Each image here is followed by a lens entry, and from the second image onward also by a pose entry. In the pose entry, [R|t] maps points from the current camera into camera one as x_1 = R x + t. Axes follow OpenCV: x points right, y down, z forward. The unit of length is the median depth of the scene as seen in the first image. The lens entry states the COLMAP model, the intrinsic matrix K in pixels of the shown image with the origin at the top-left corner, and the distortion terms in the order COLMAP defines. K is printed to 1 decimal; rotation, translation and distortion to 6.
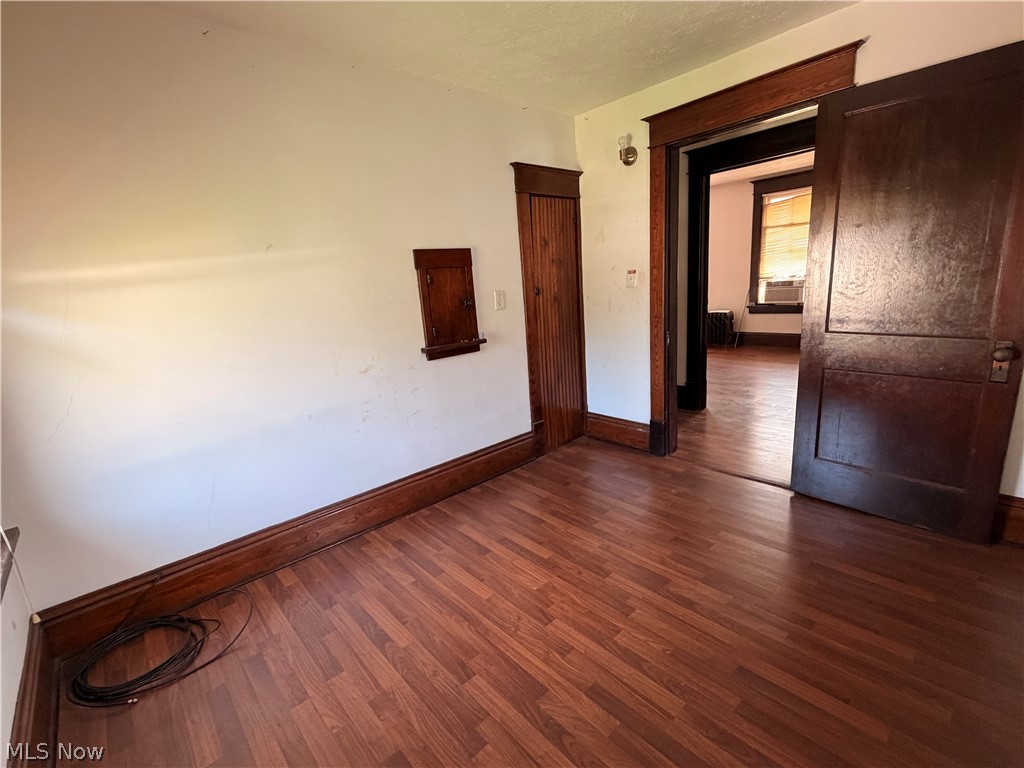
lens RADIAL K [[465.2, 0, 509.7], [0, 465.2, 383.6], [0, 0, 1]] dist [0.002721, 0.000017]
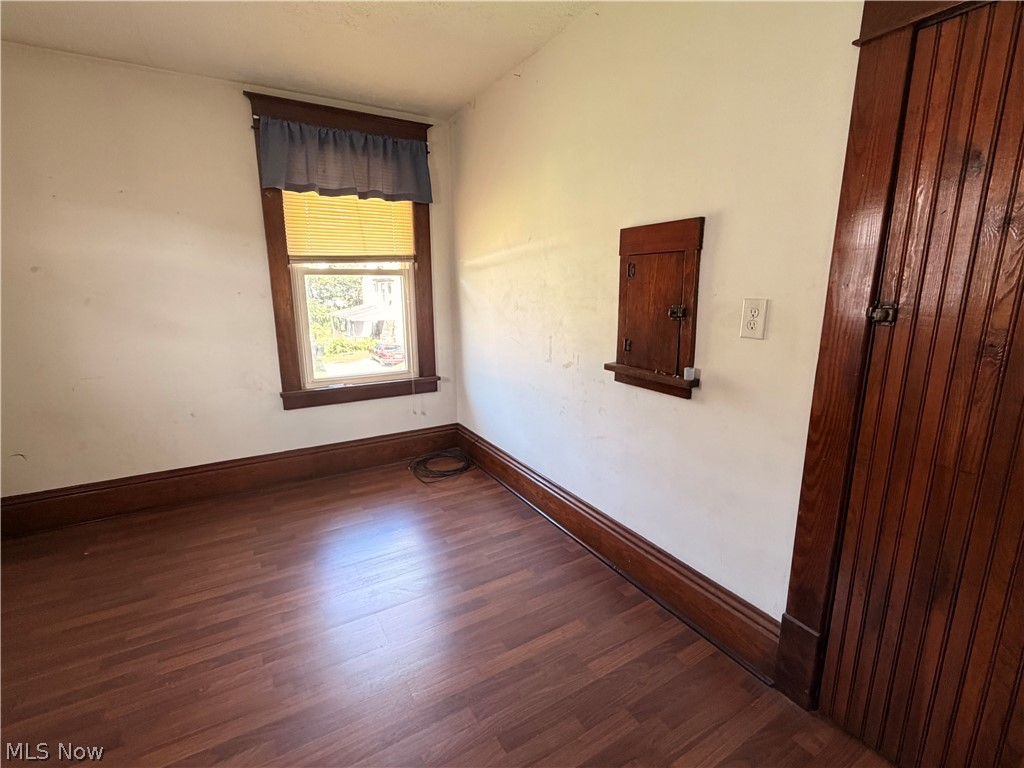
lens RADIAL K [[465.2, 0, 509.7], [0, 465.2, 383.6], [0, 0, 1]] dist [0.002721, 0.000017]
pose [[-0.201275, 0.272824, -0.940774, 0.547366], [-0.200920, 0.928509, 0.312253, -0.237667], [0.958707, 0.251869, -0.132070, 0.918860]]
